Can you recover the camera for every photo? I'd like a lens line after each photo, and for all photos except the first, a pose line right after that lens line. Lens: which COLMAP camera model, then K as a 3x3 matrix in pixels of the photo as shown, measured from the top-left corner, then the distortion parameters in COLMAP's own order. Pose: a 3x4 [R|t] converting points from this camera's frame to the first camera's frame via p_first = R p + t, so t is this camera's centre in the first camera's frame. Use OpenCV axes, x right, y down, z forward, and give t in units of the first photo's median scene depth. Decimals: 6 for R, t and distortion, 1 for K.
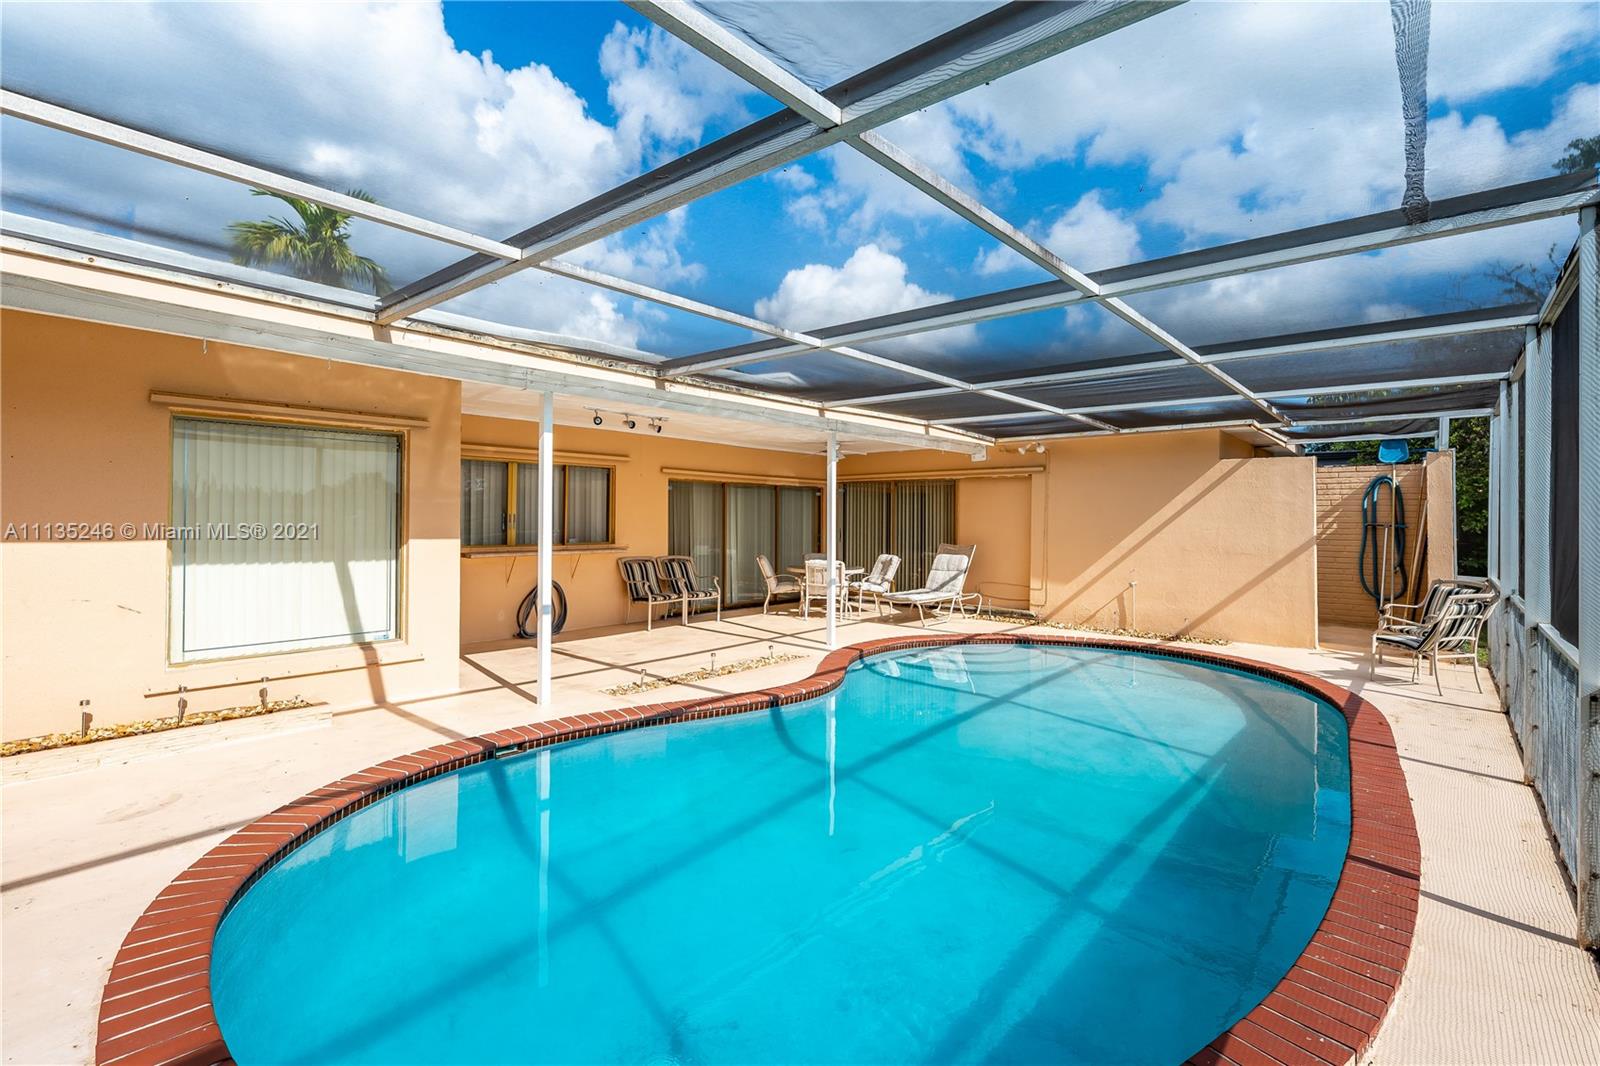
lens RADIAL K [[746.3, 0, 795.9], [0, 746.3, 514.7], [0, 0, 1]] dist [0.002259, -0.002141]
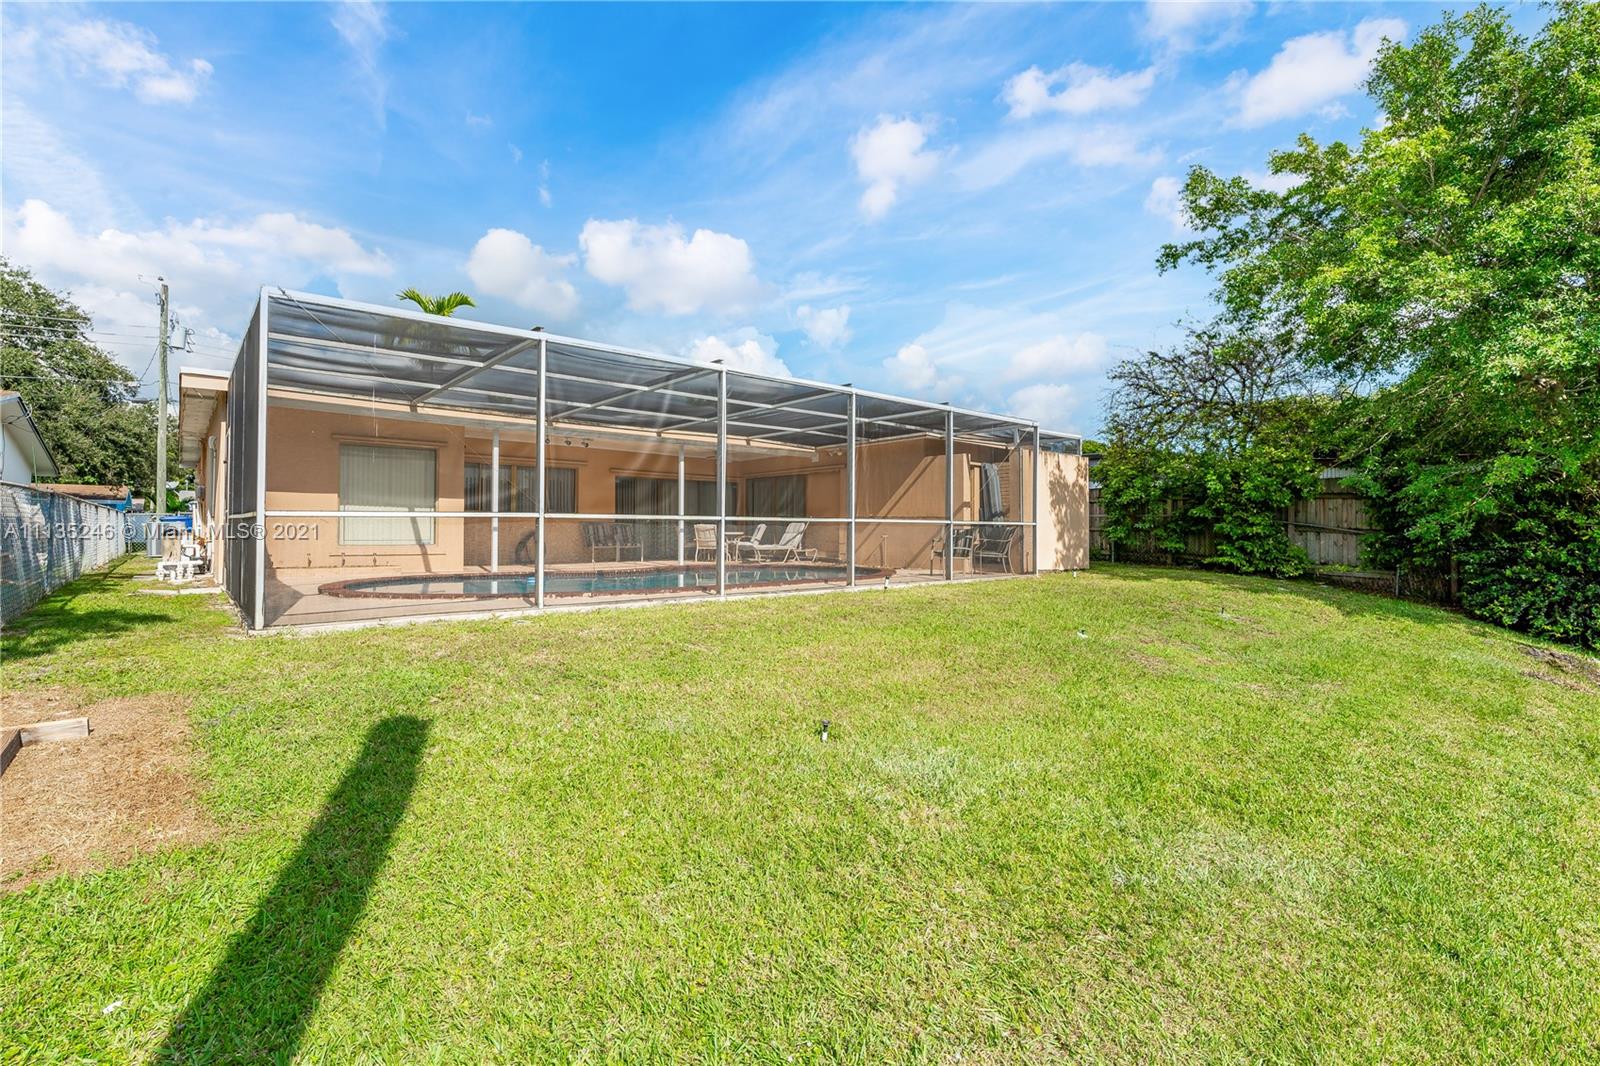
lens RADIAL K [[746.3, 0, 813.2], [0, 746.3, 531.0], [0, 0, 1]] dist [0.002259, -0.002141]
pose [[0.985410, -0.004155, -0.170147, 0.654030], [0.003244, 0.999979, -0.005634, 0.102890], [0.170167, 0.005000, 0.985403, -0.681750]]
